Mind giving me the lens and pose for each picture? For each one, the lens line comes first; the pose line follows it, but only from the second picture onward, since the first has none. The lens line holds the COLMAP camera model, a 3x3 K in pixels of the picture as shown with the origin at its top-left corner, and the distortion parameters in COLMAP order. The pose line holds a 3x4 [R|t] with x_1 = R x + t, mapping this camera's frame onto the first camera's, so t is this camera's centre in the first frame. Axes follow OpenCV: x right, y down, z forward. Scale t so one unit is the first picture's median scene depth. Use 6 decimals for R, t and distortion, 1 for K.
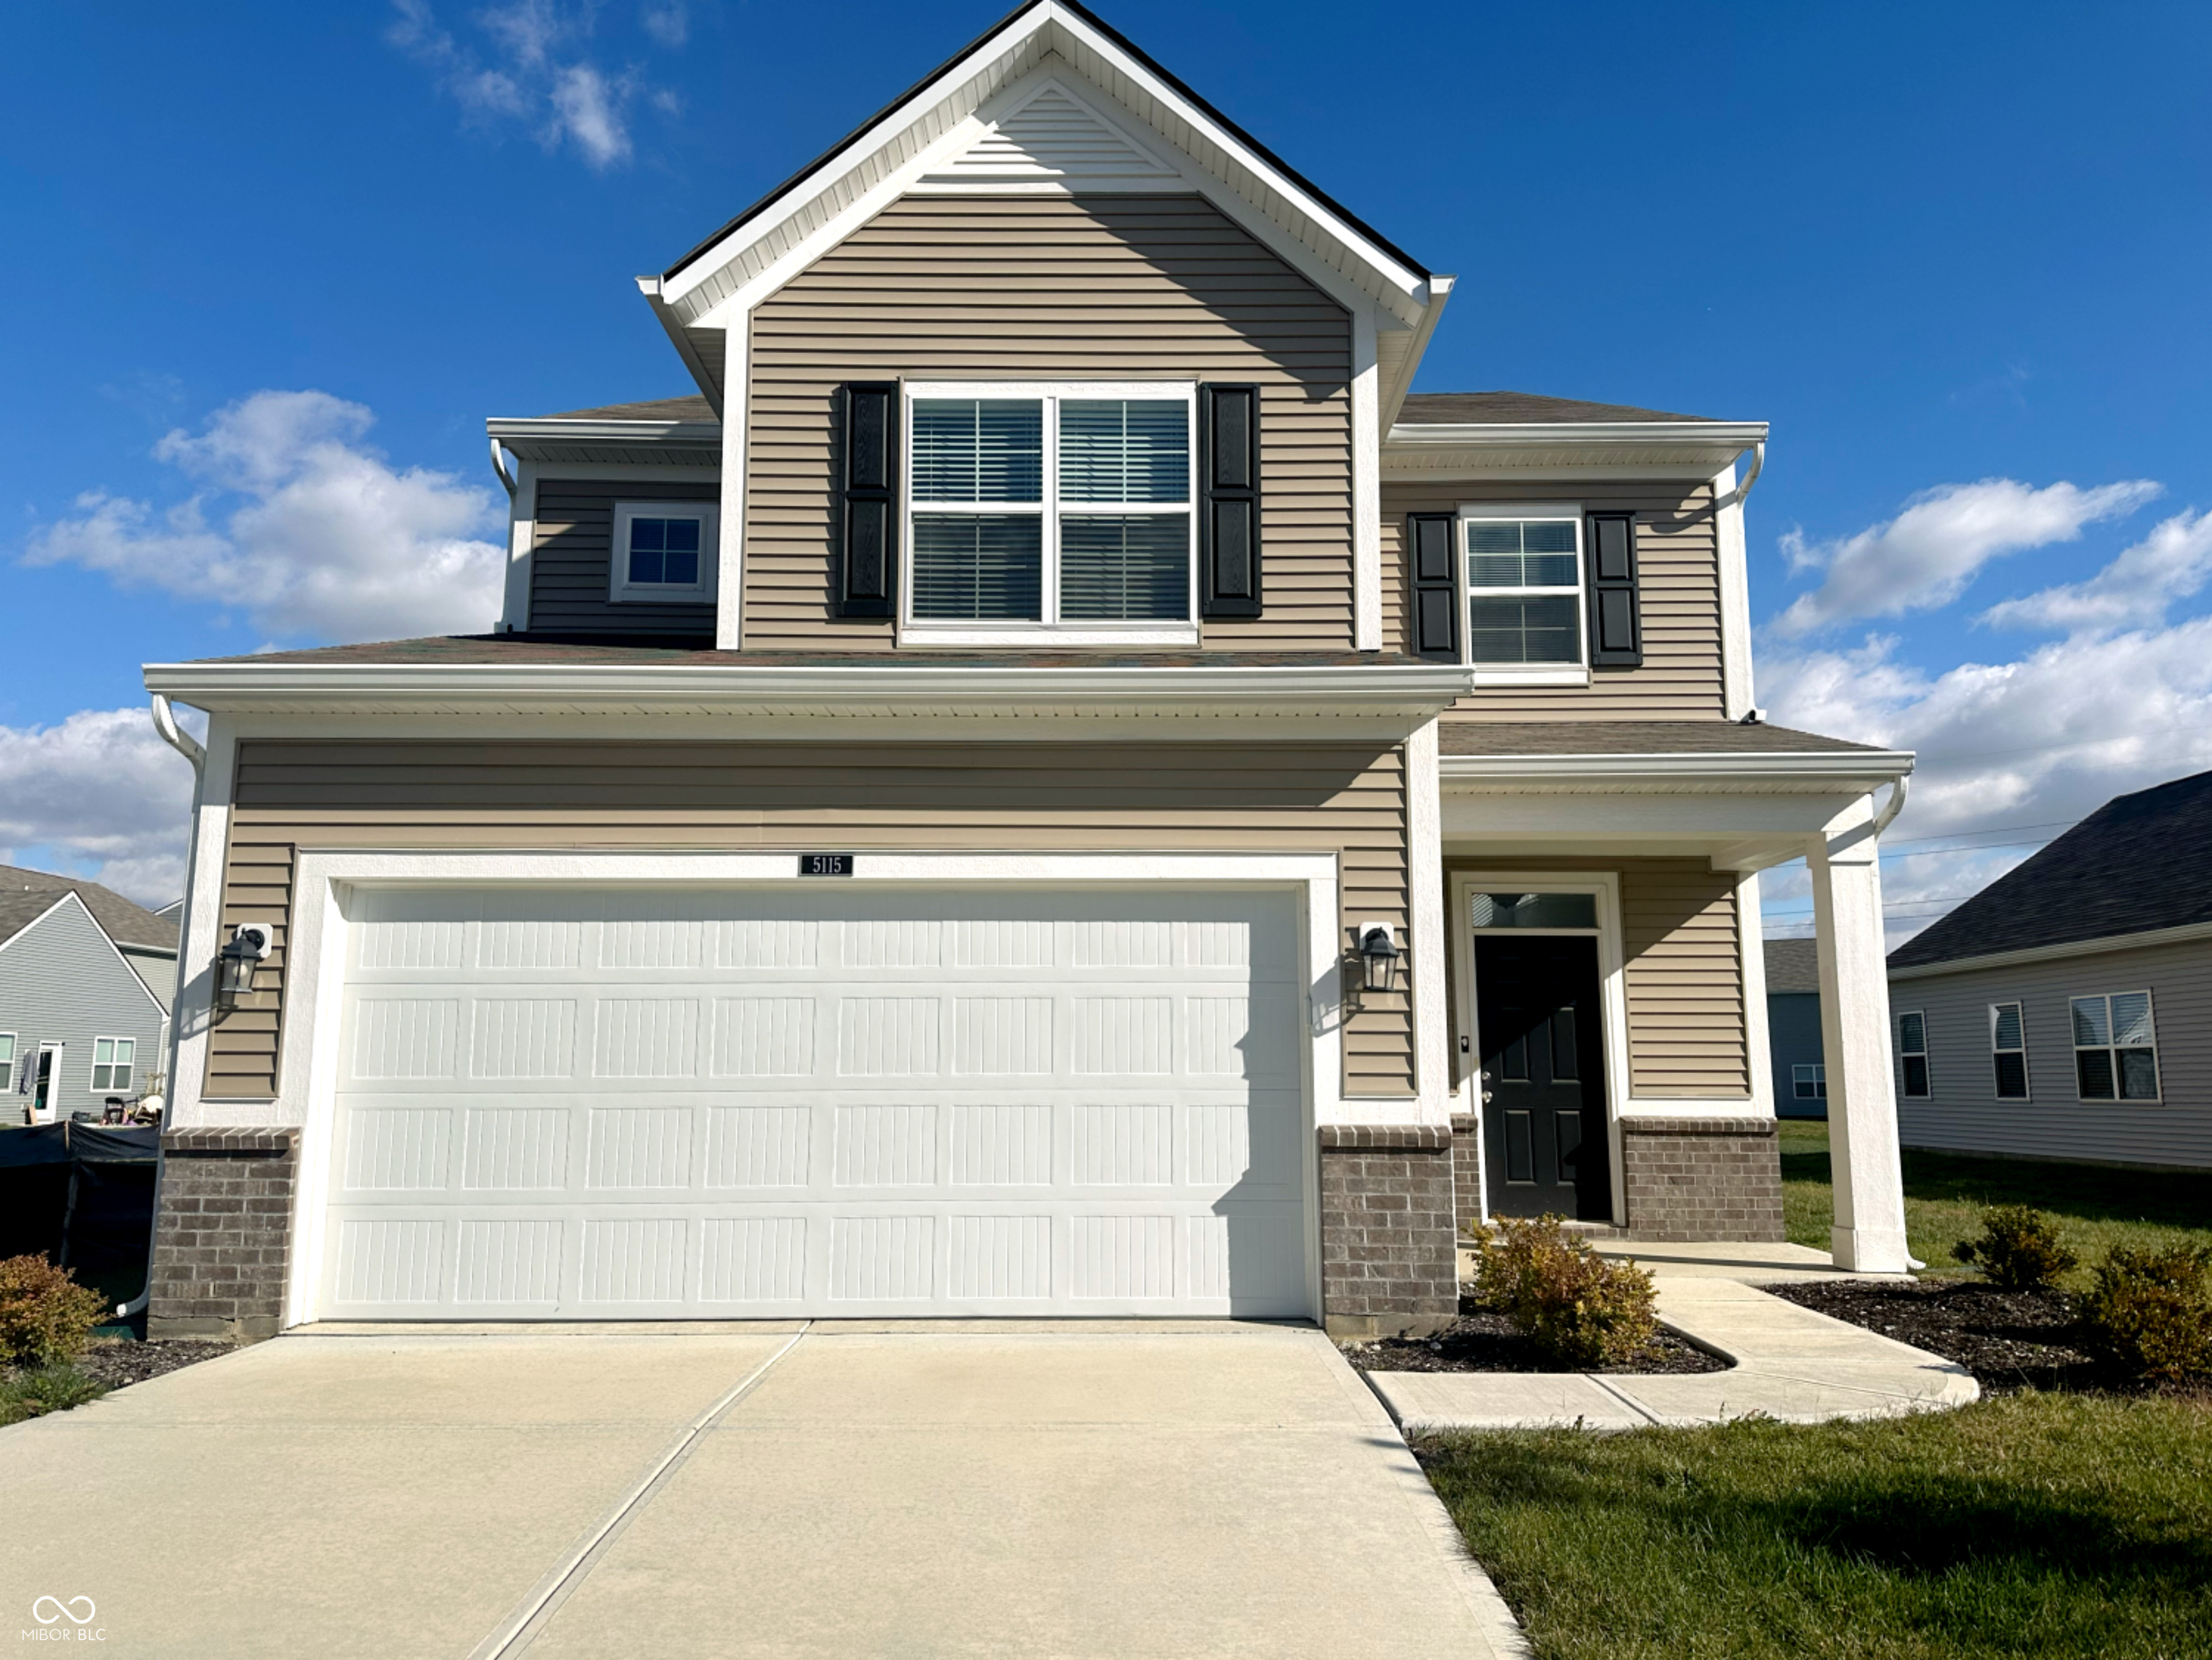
lens RADIAL K [[1566.4, 0, 1106.1], [0, 1566.4, 841.8], [0, 0, 1]] dist [0.147074, -0.252097]
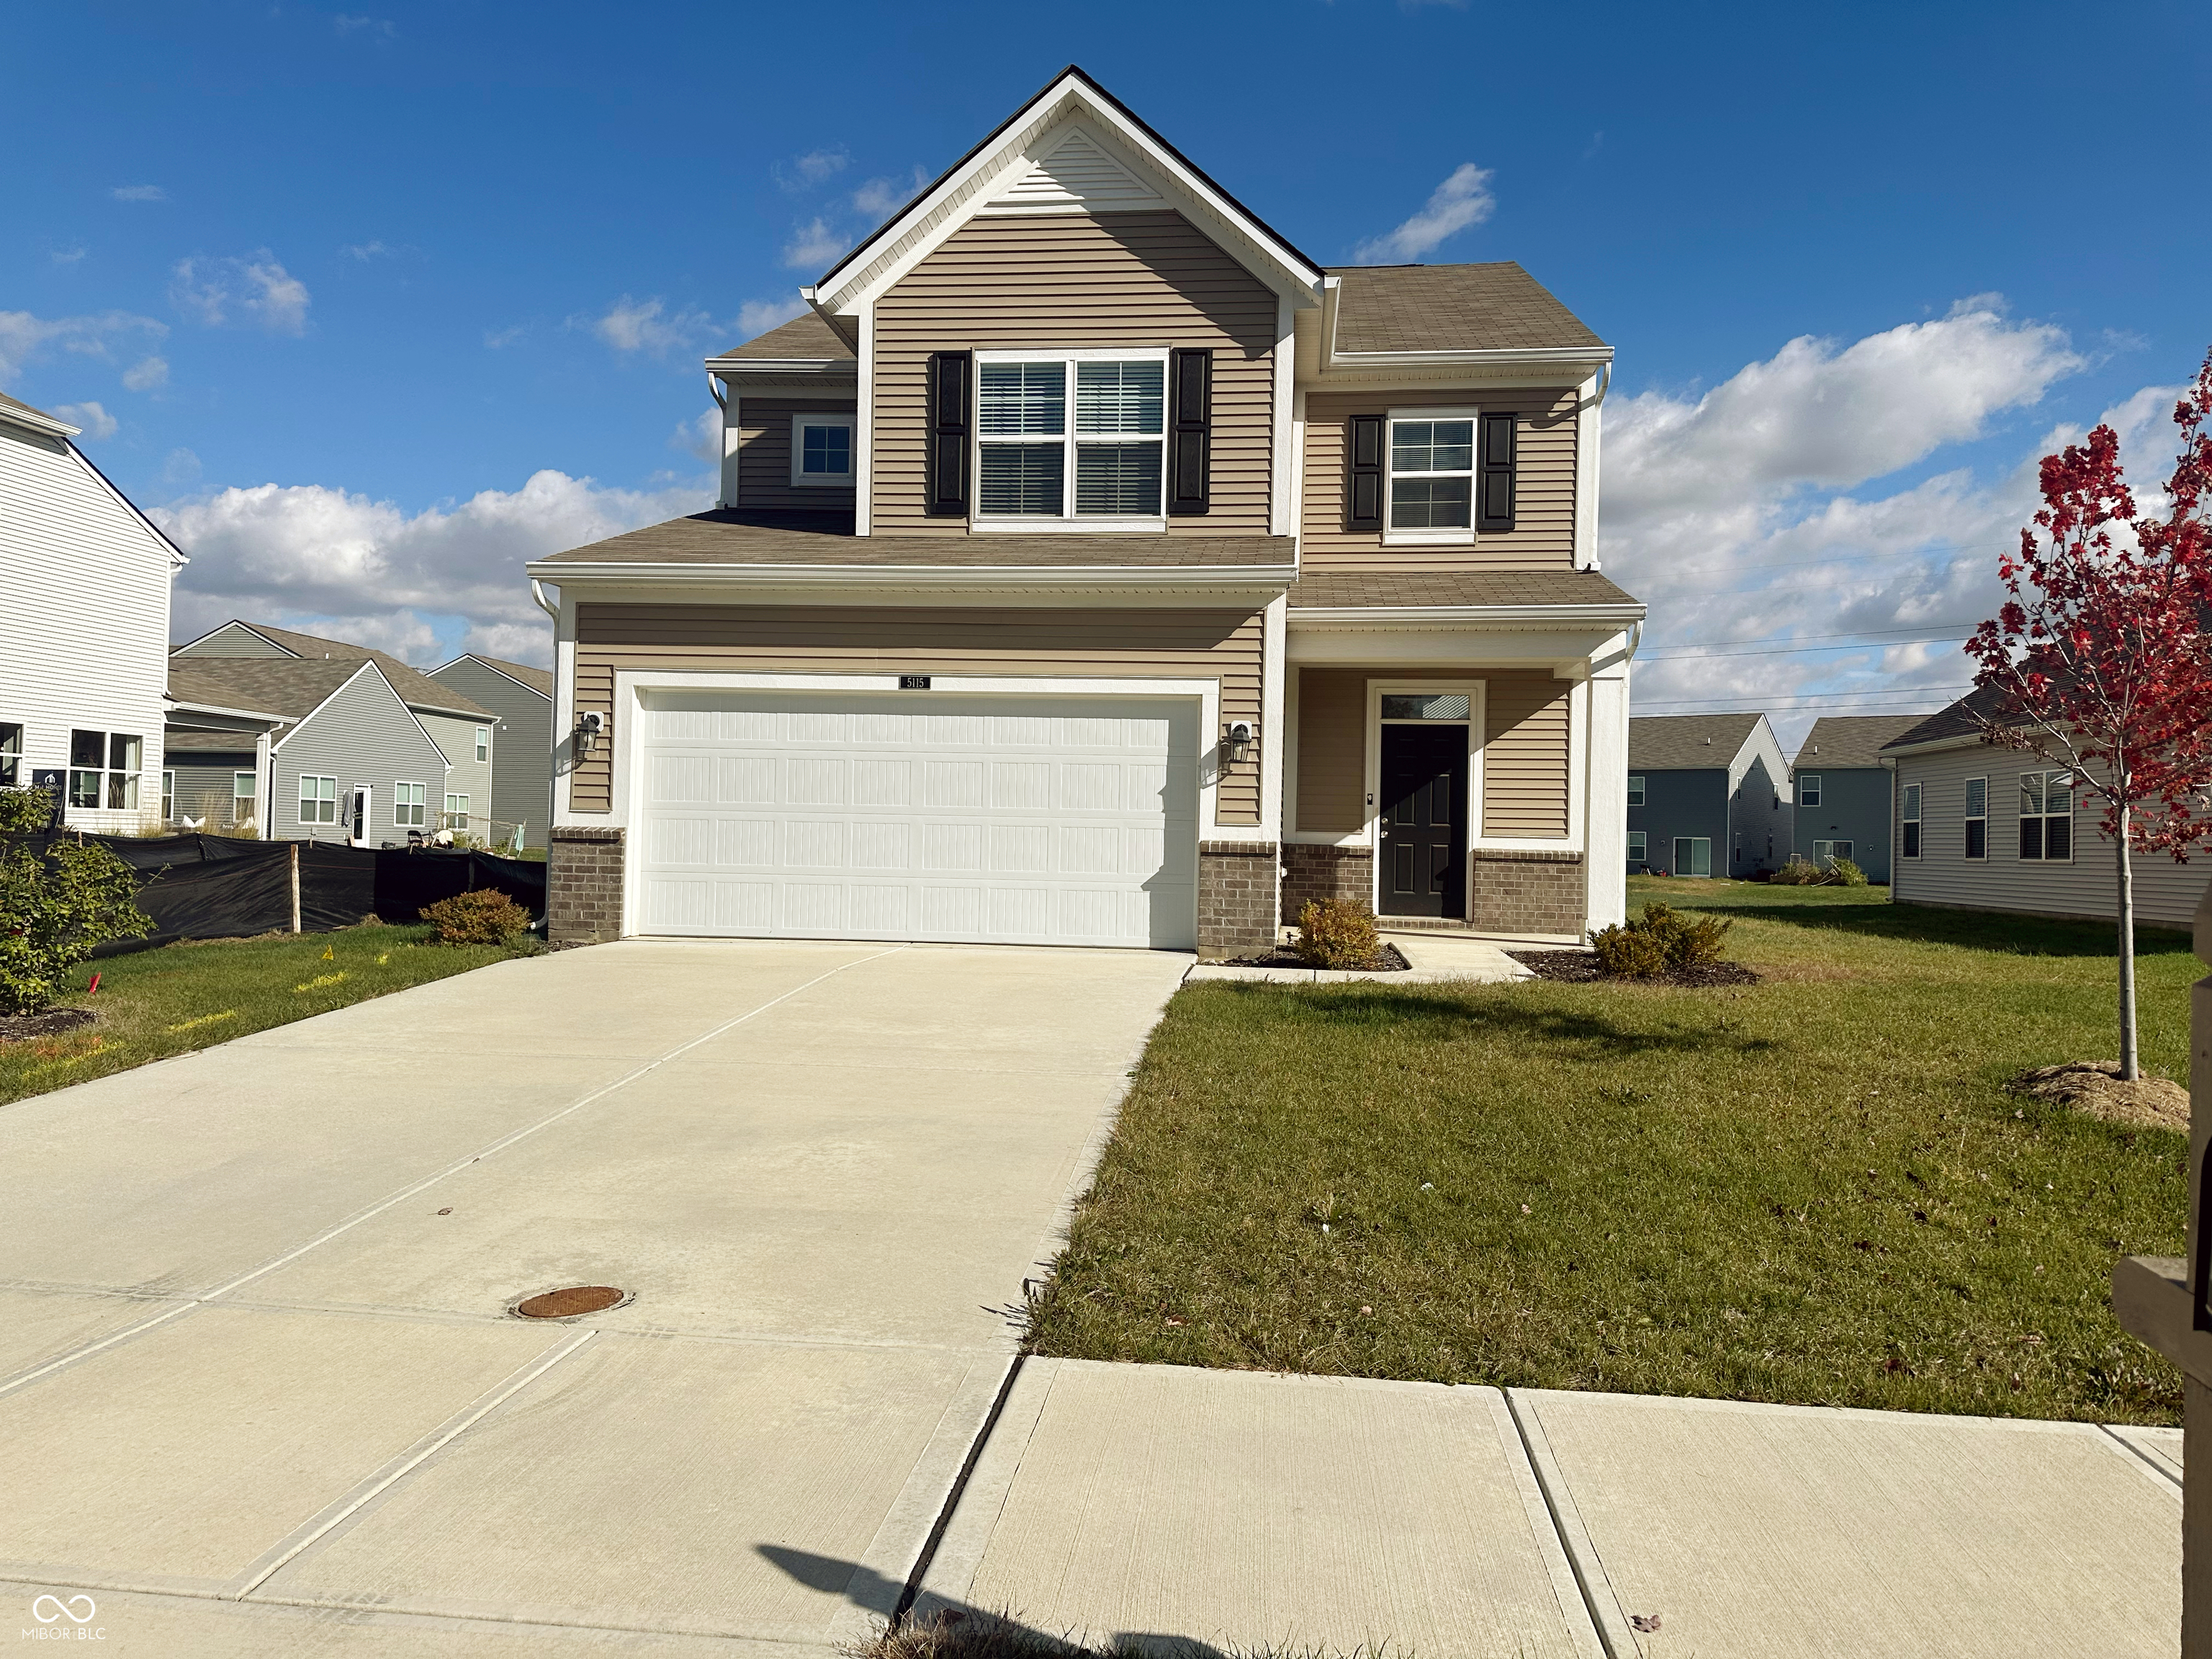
lens RADIAL K [[1555.0, 0, 1123.9], [0, 1555.0, 828.4], [0, 0, 1]] dist [0.193790, -0.399800]
pose [[0.993906, 0.019476, -0.108493, 0.184647], [-0.004112, 0.990132, 0.140076, -0.053182], [0.110150, -0.138777, 0.984179, -0.519007]]
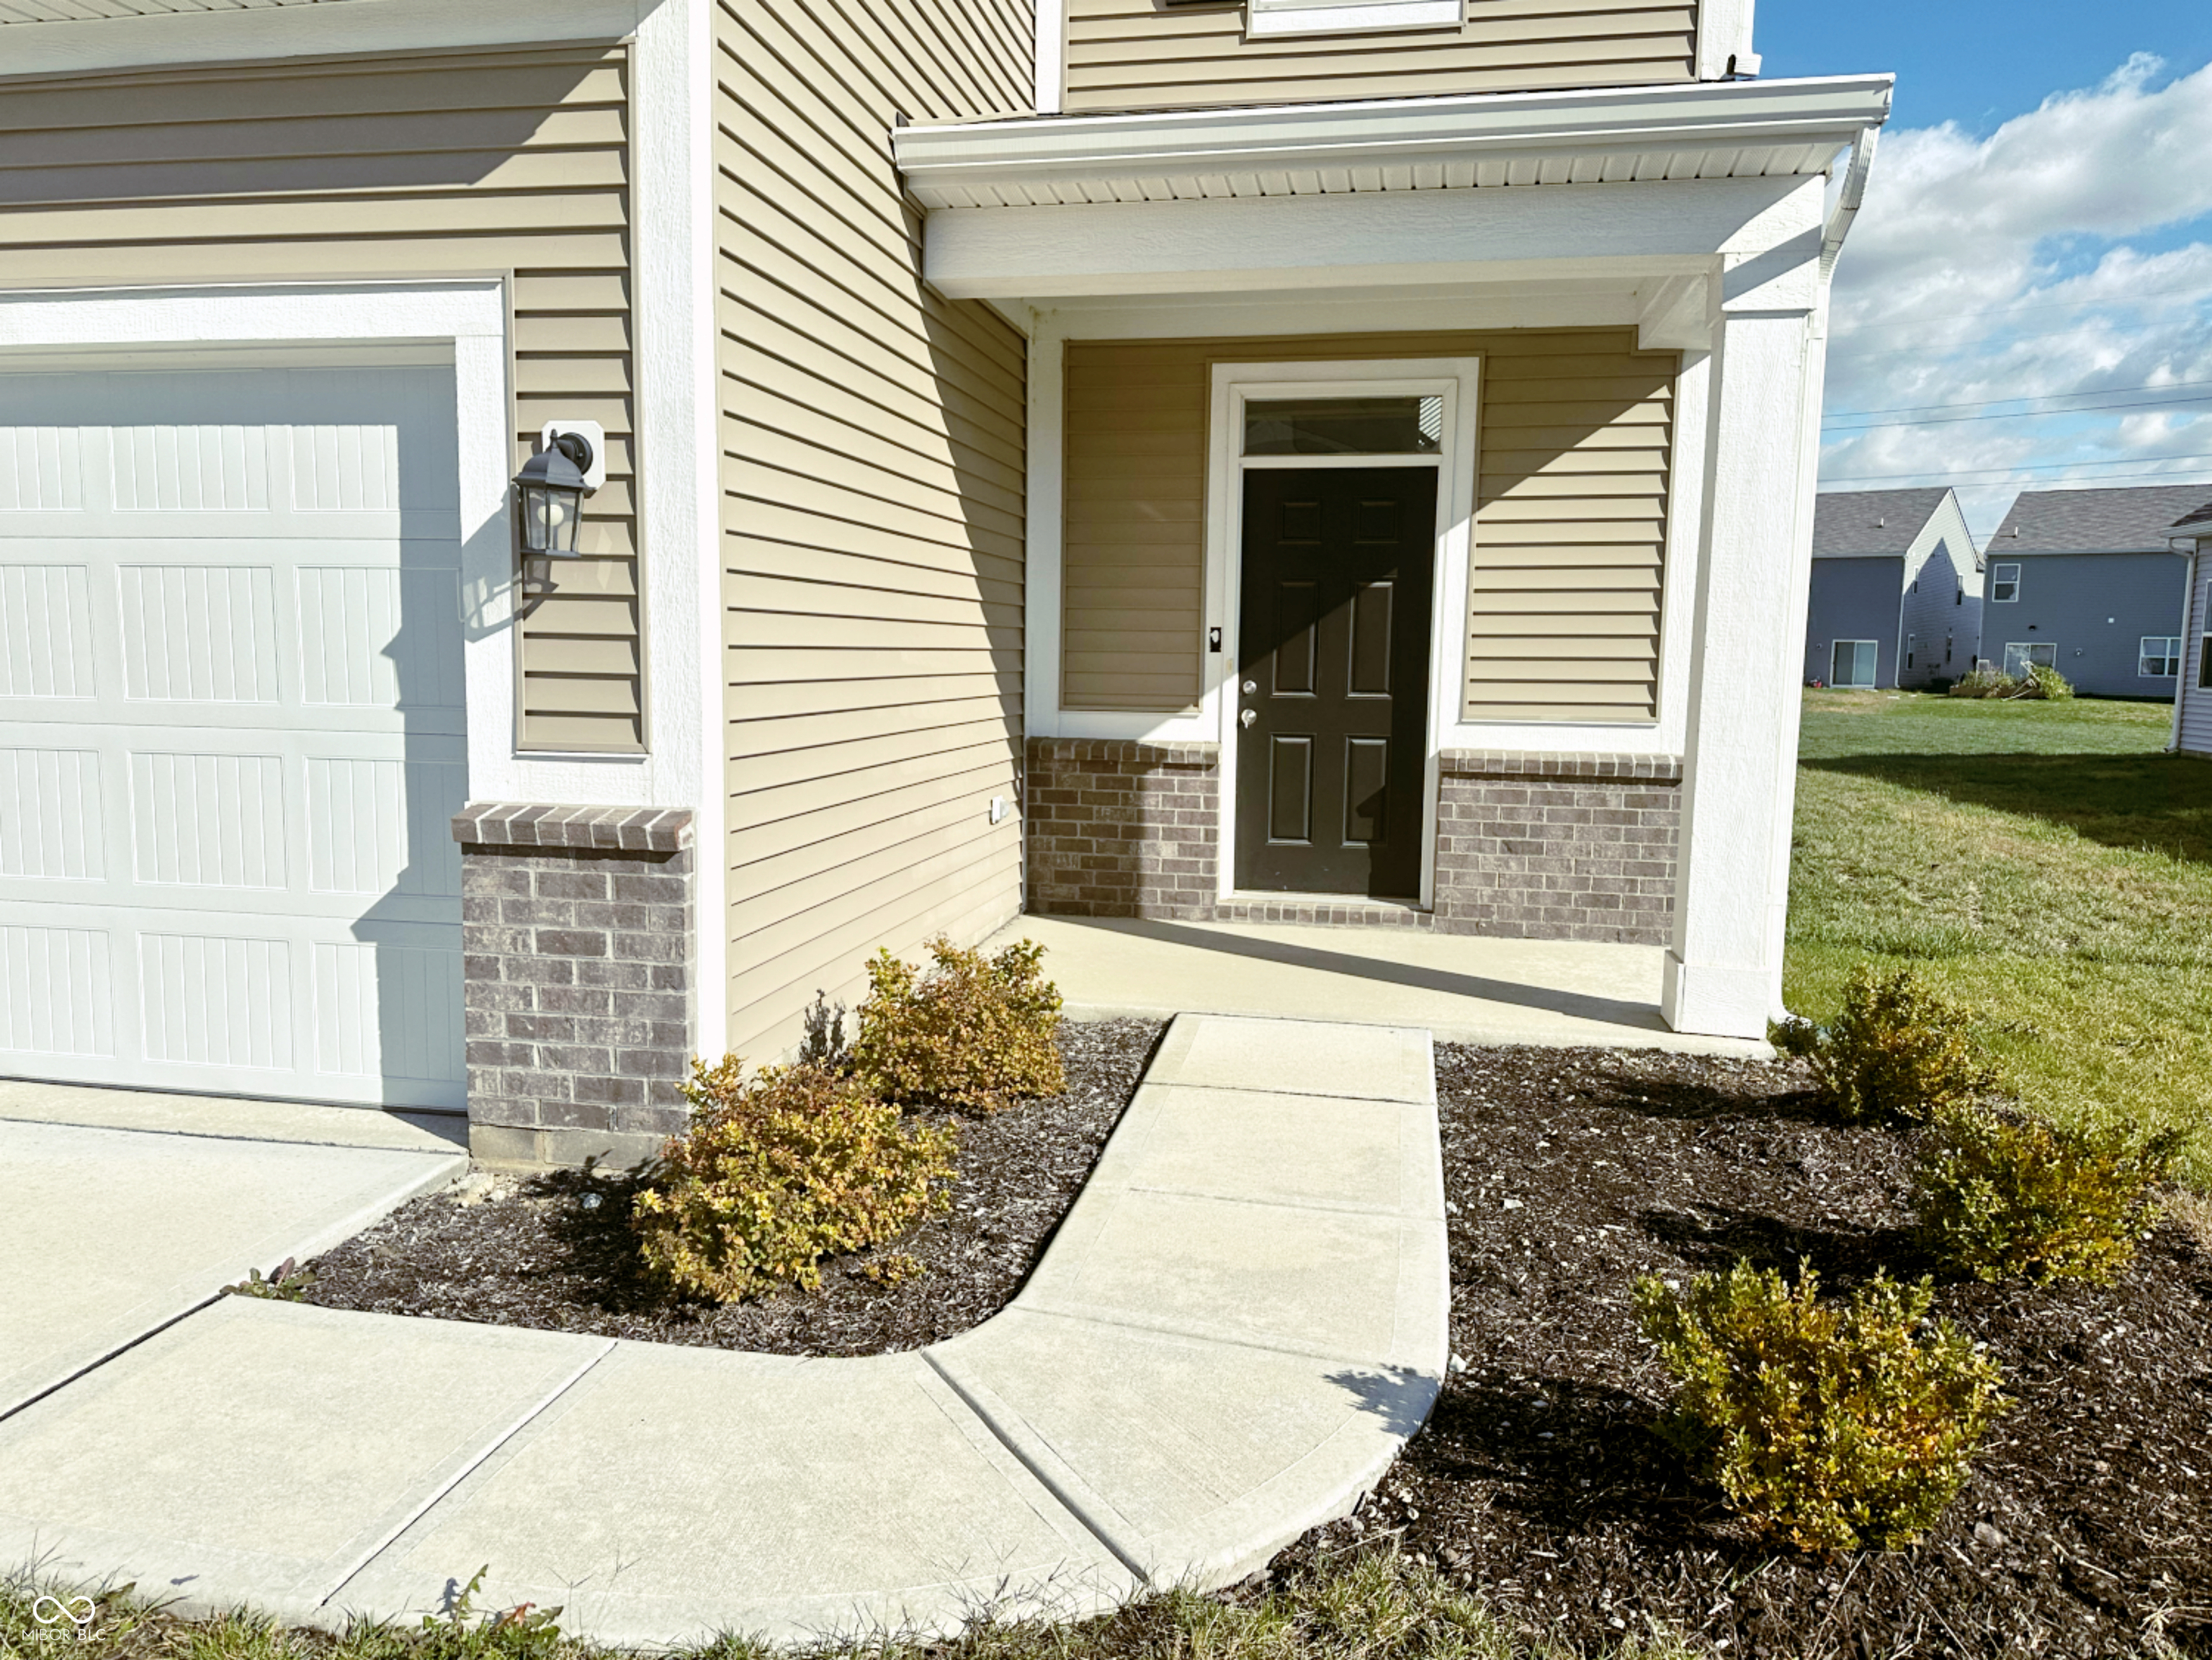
lens RADIAL K [[1566.6, 0, 1106.1], [0, 1566.6, 841.8], [0, 0, 1]] dist [0.147074, -0.252097]
pose [[0.981292, 0.038581, -0.188619, 0.360729], [0.014395, 0.962269, 0.271720, 0.035581], [0.191985, -0.269352, 0.943711, 0.405562]]
